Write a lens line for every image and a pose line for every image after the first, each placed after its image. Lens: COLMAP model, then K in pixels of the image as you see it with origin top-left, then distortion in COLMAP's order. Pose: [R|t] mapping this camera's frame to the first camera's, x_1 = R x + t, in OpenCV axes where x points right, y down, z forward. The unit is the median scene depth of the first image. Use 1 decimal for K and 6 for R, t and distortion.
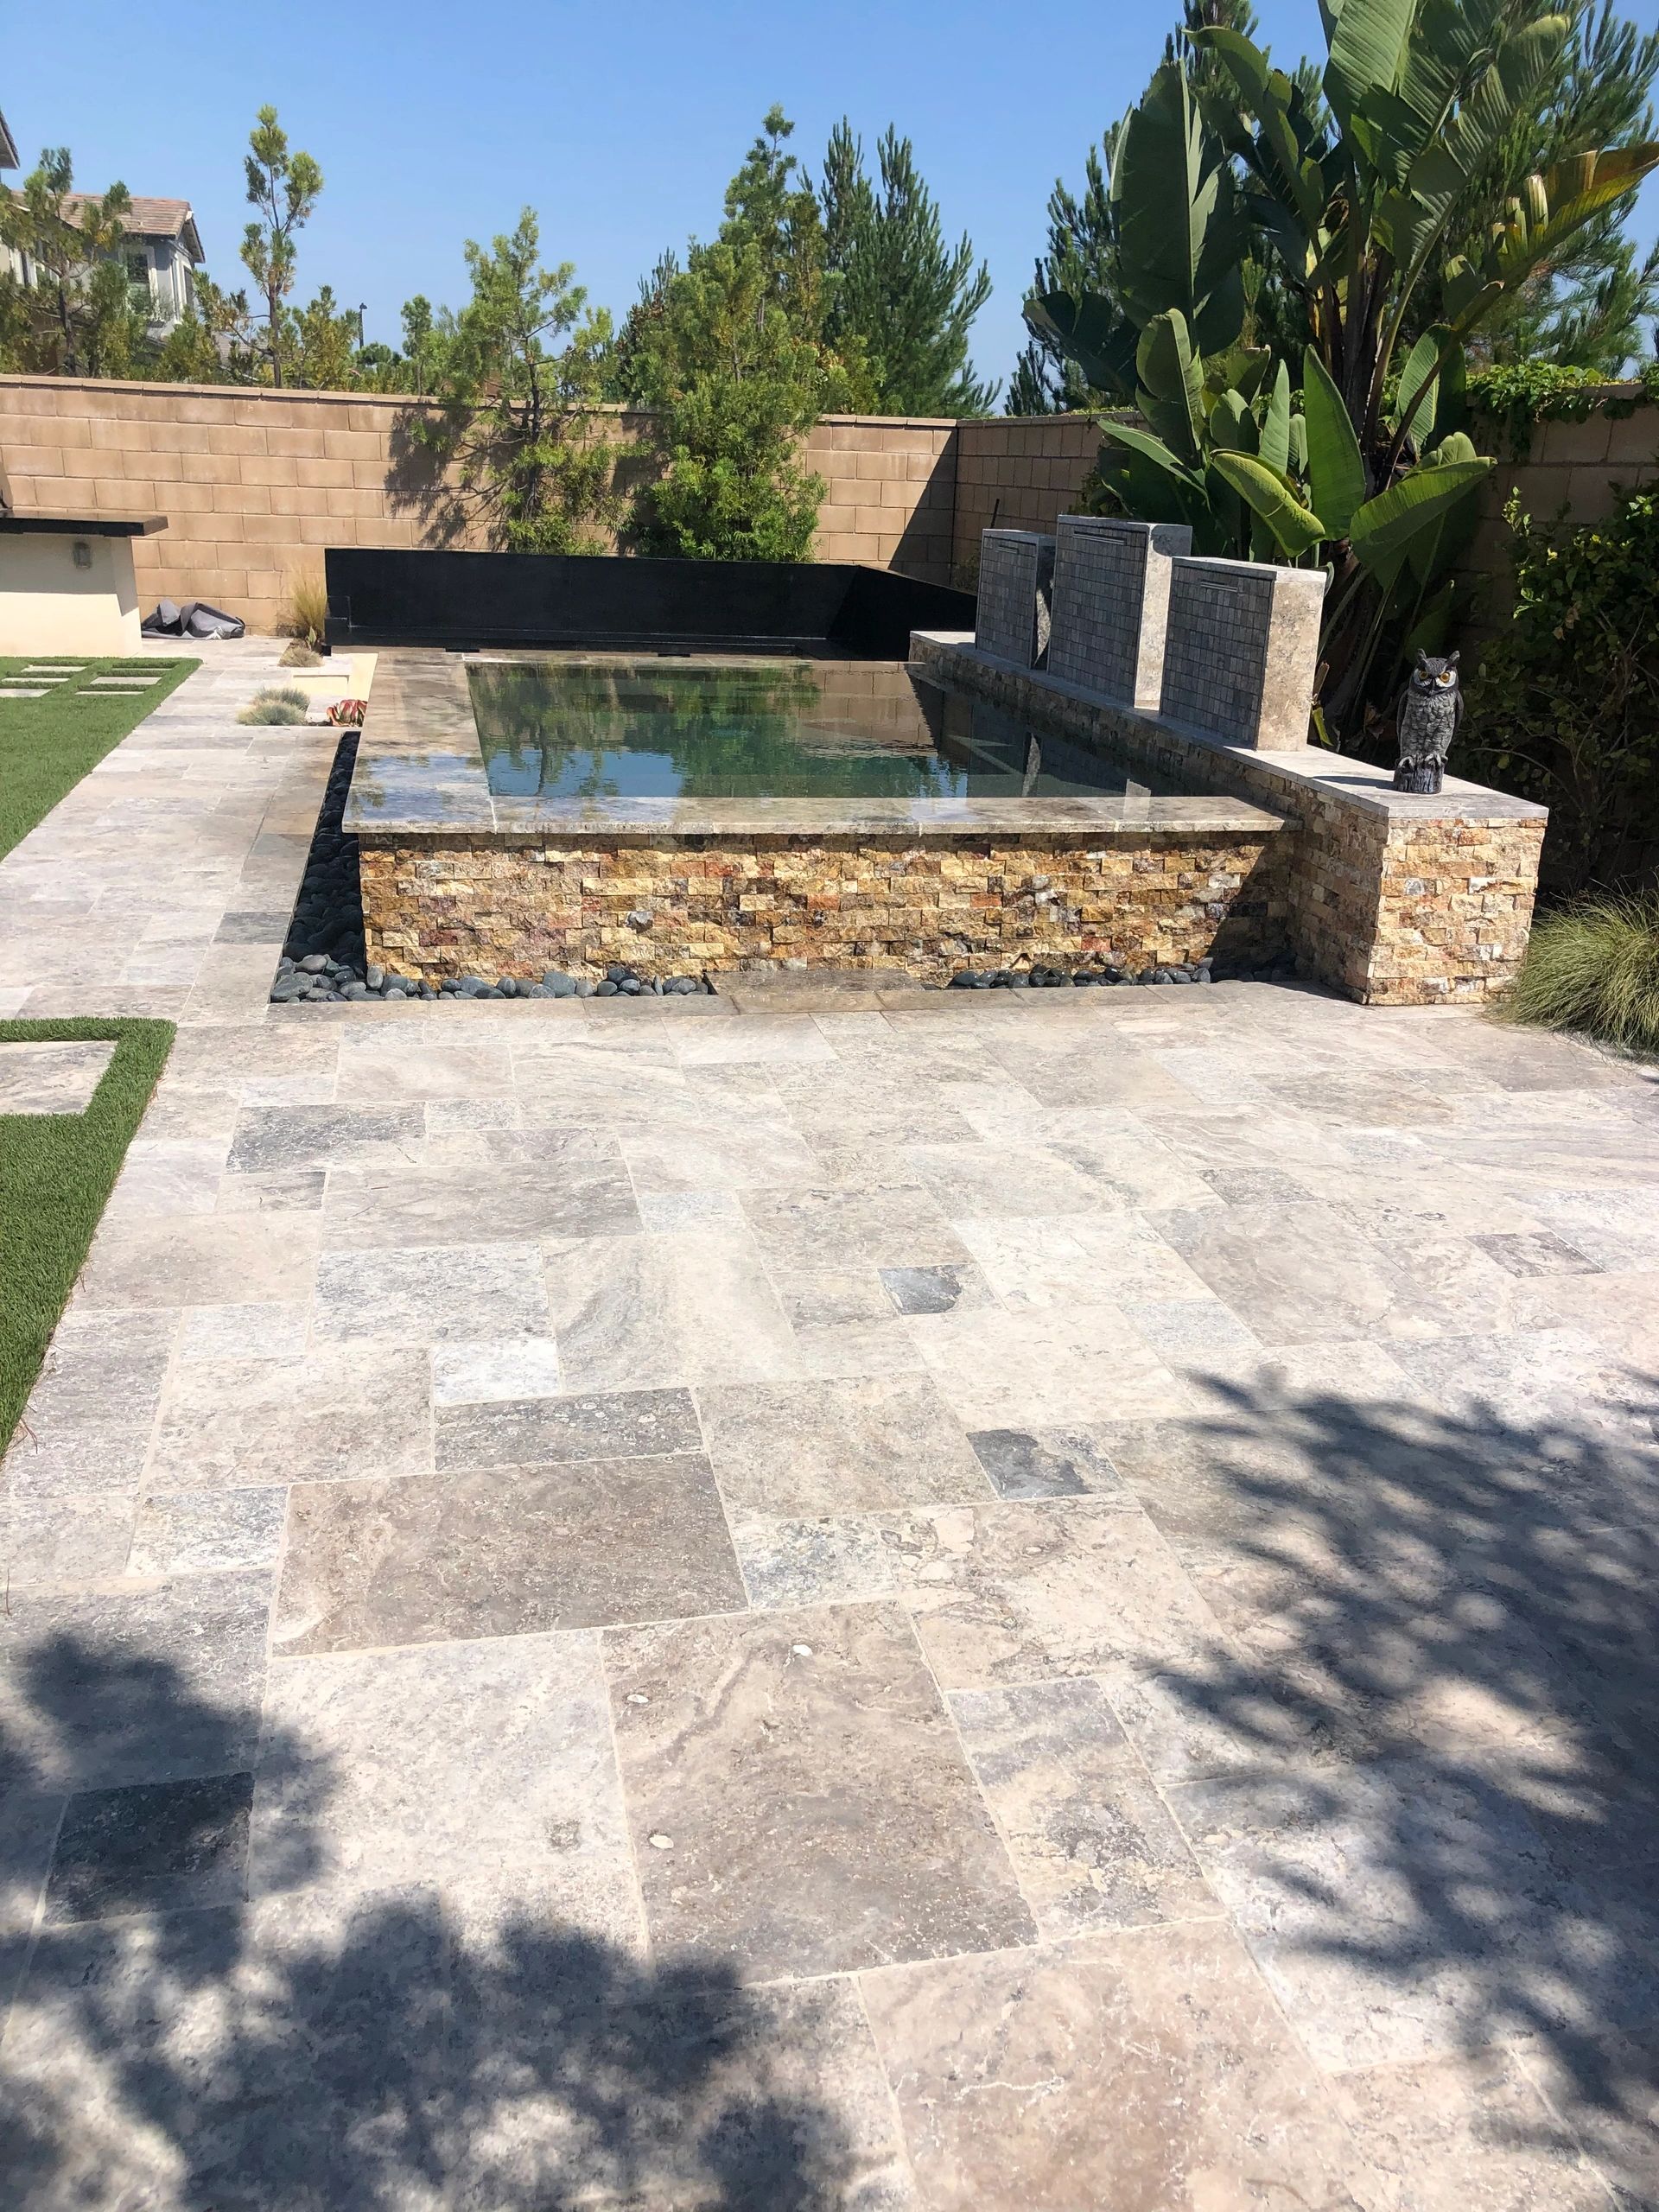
lens RADIAL K [[1800.6, 0, 831.3], [0, 1800.6, 1119.3], [0, 0, 1]] dist [0.036040, -0.042226]
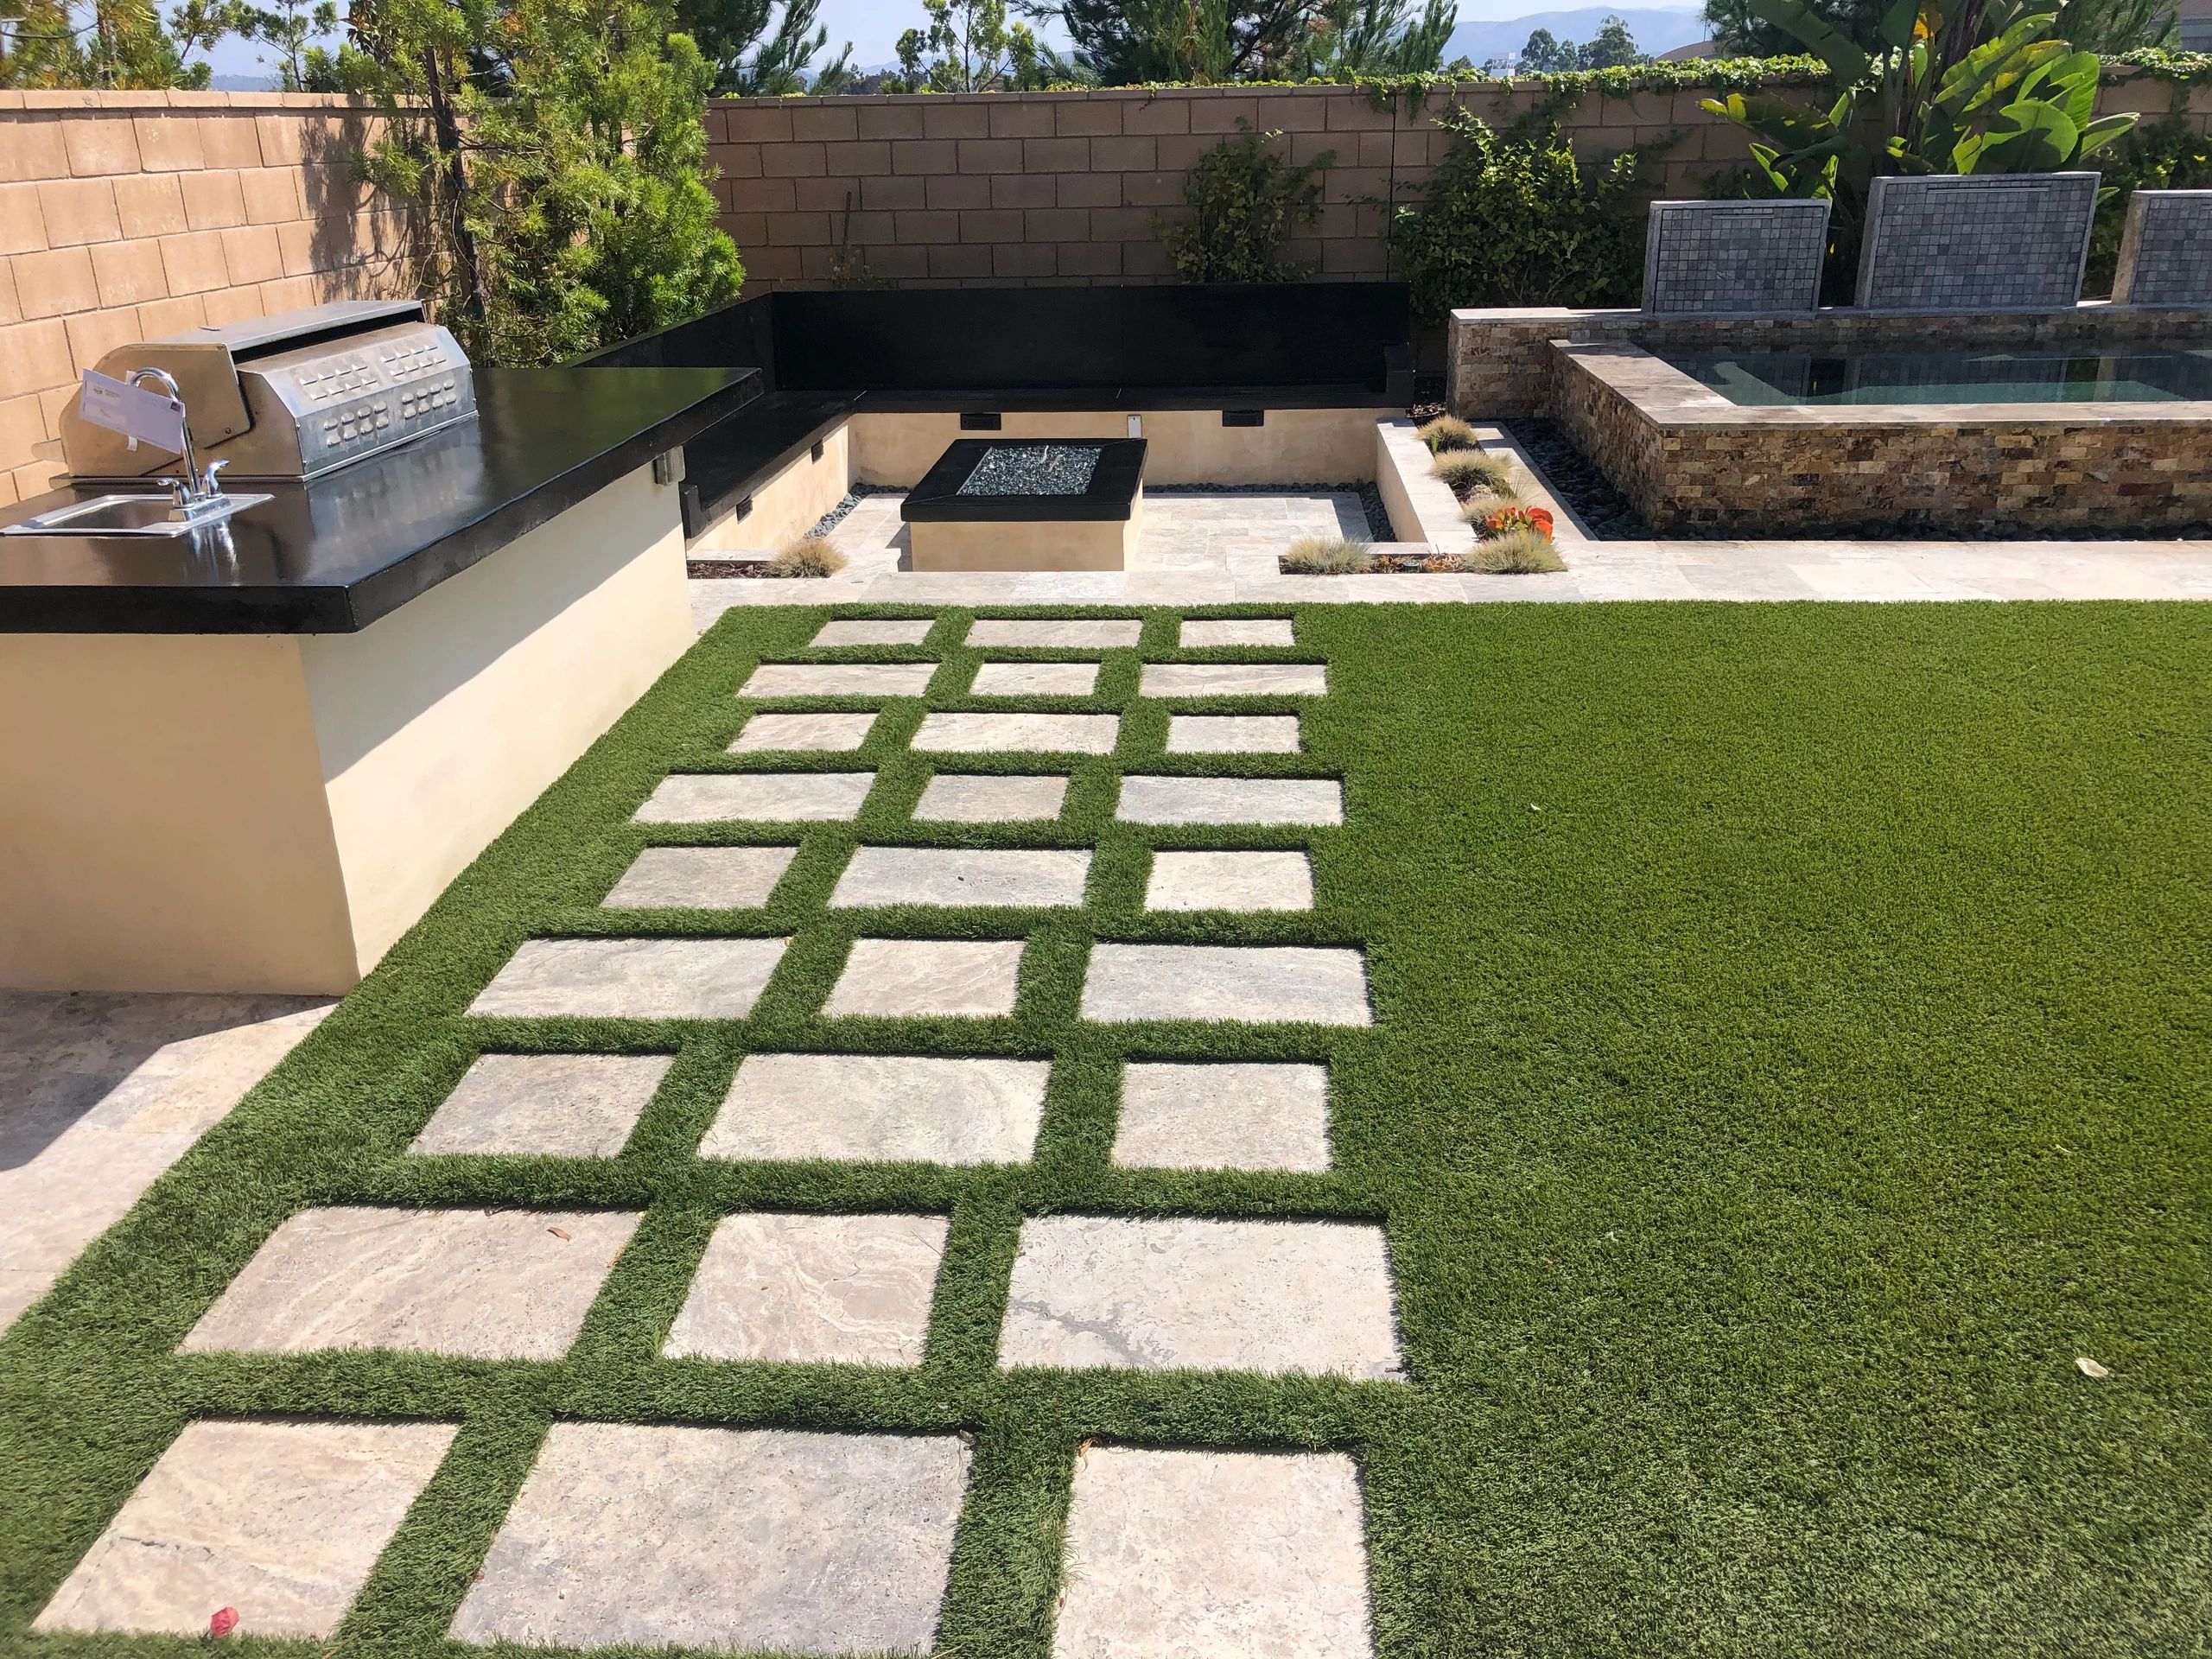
lens RADIAL K [[1800.6, 0, 1109.7], [0, 1800.6, 831.9], [0, 0, 1]] dist [0.036040, -0.042226]
pose [[0.274816, -0.393807, 0.877150, -1.770924], [0.353358, 0.889801, 0.288777, -0.669166], [-0.894212, 0.230587, 0.383686, 1.526143]]
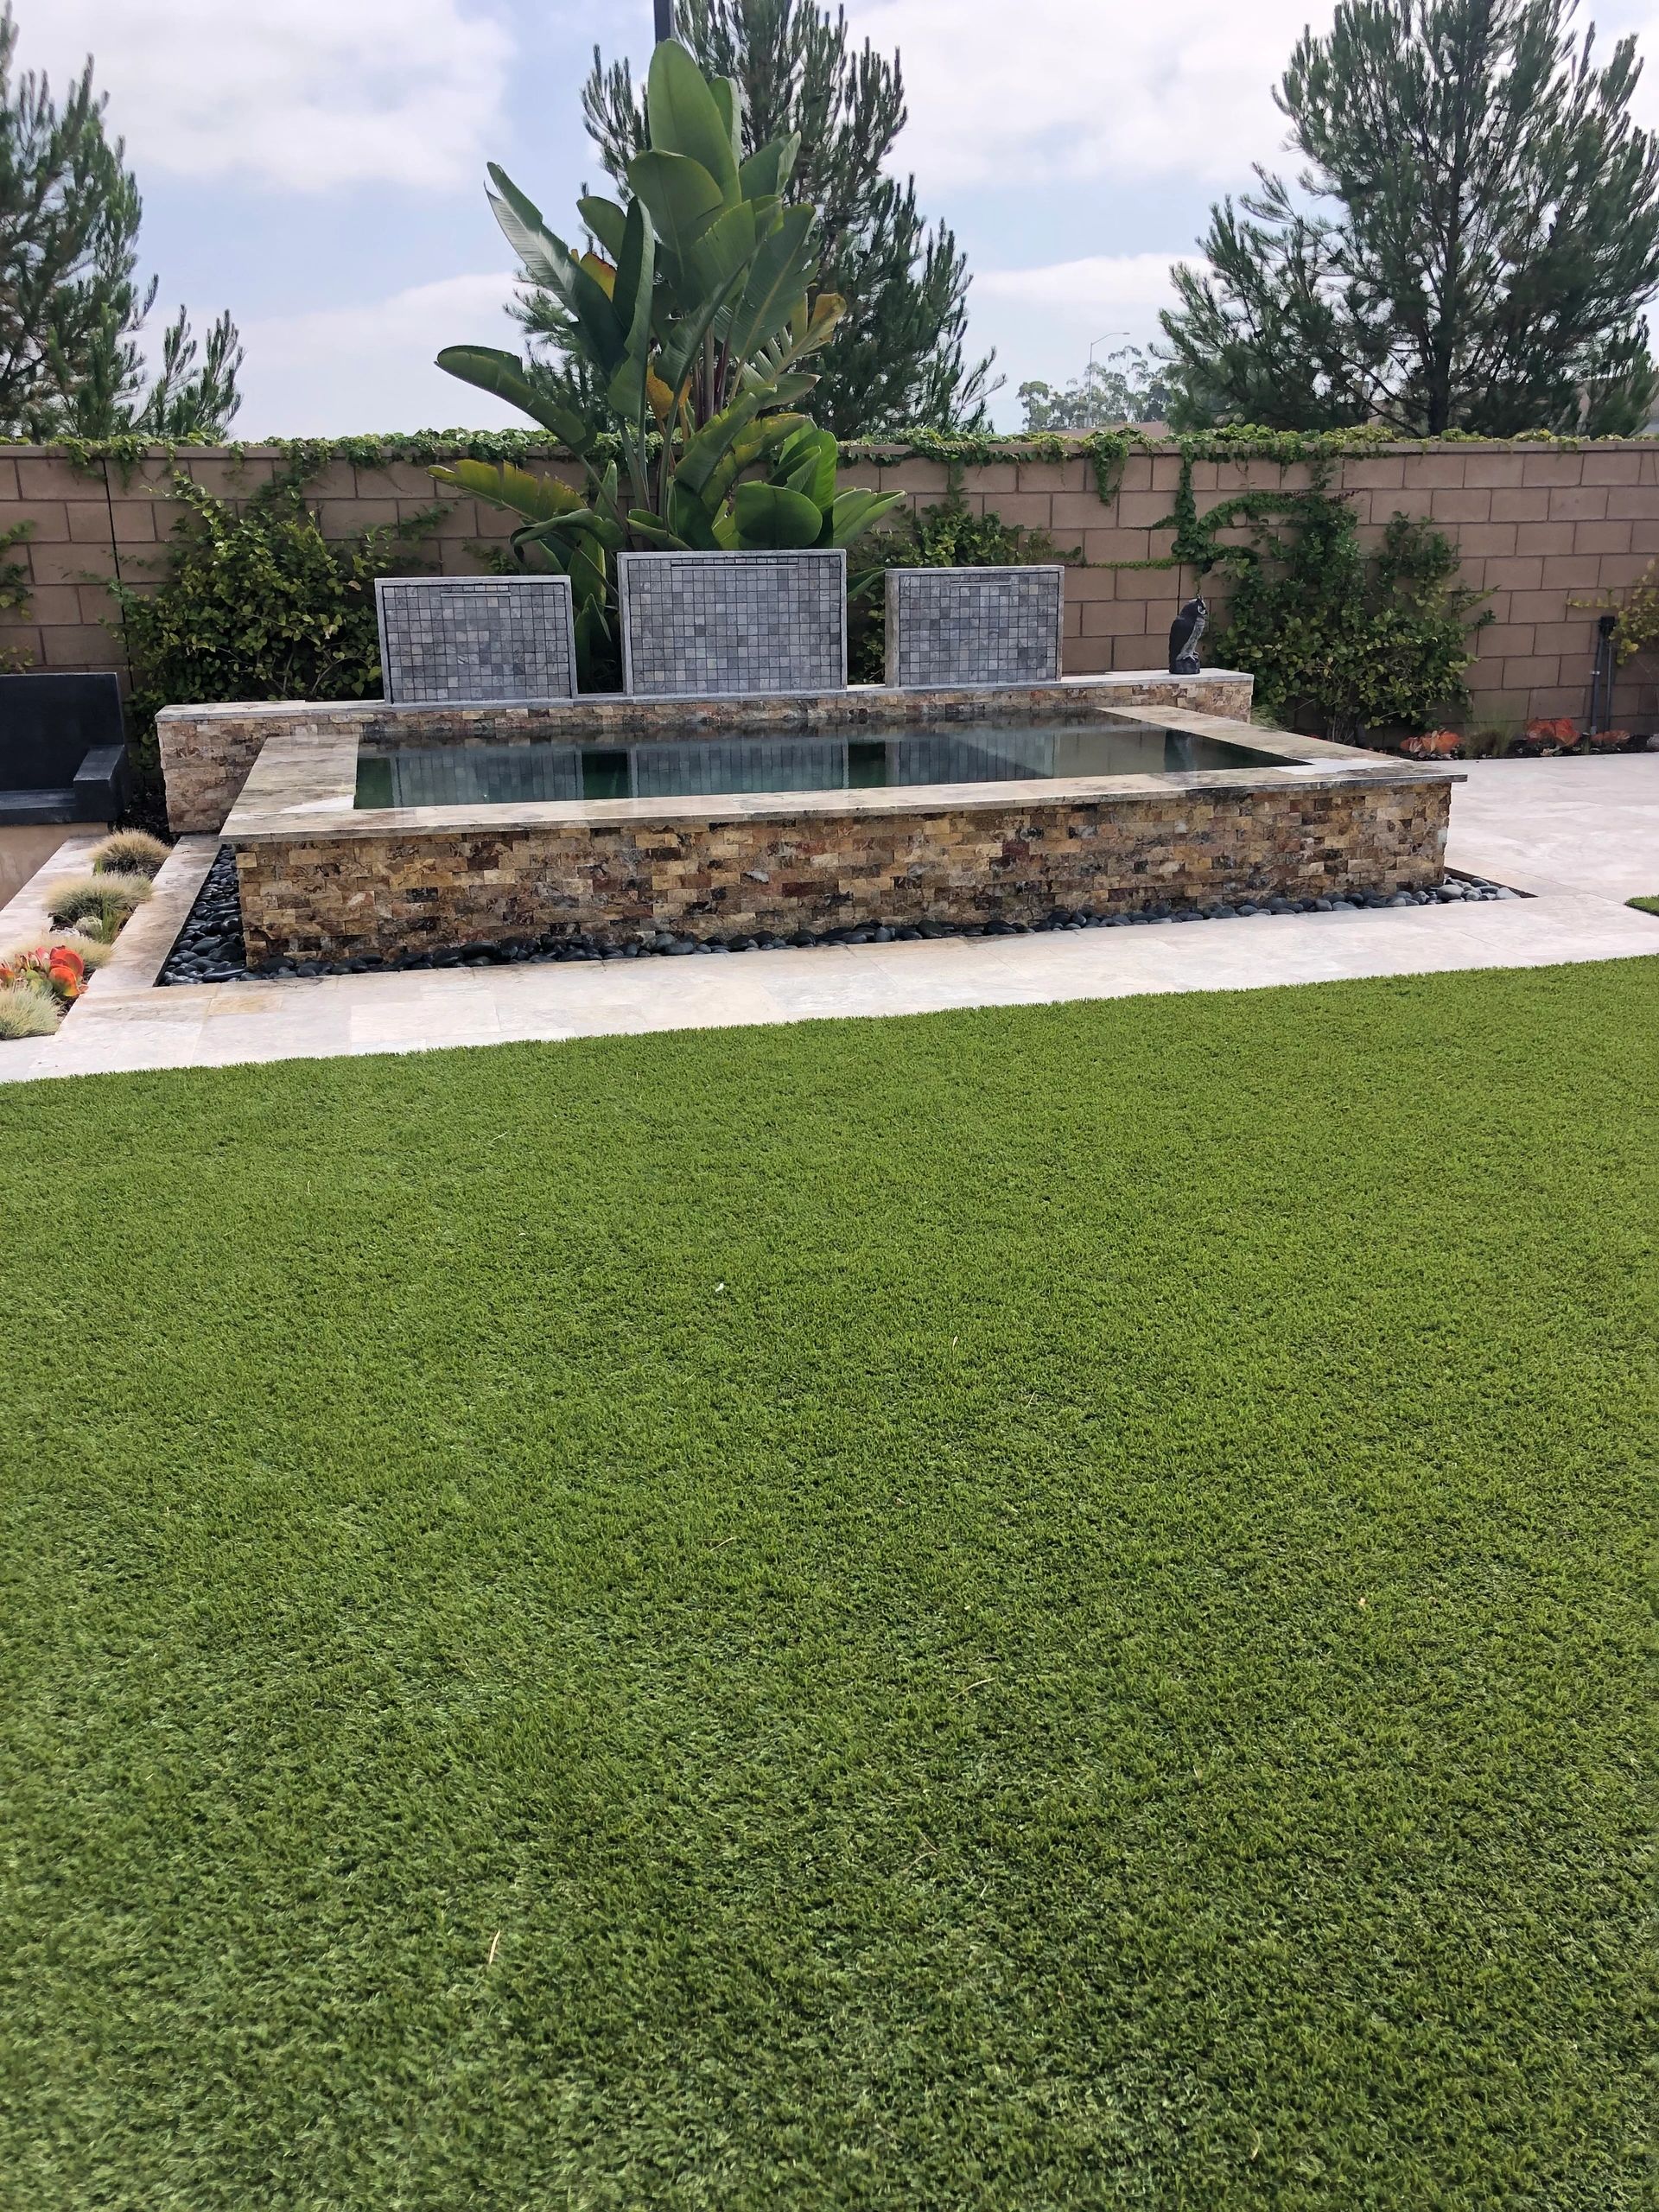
lens RADIAL K [[1800.6, 0, 846.4], [0, 1800.6, 1112.7], [0, 0, 1]] dist [0.036040, -0.042226]
pose [[-0.030819, -0.347989, 0.936992, -1.443319], [0.348219, 0.874970, 0.336408, -0.499103], [-0.936907, 0.336646, 0.094210, 1.221267]]
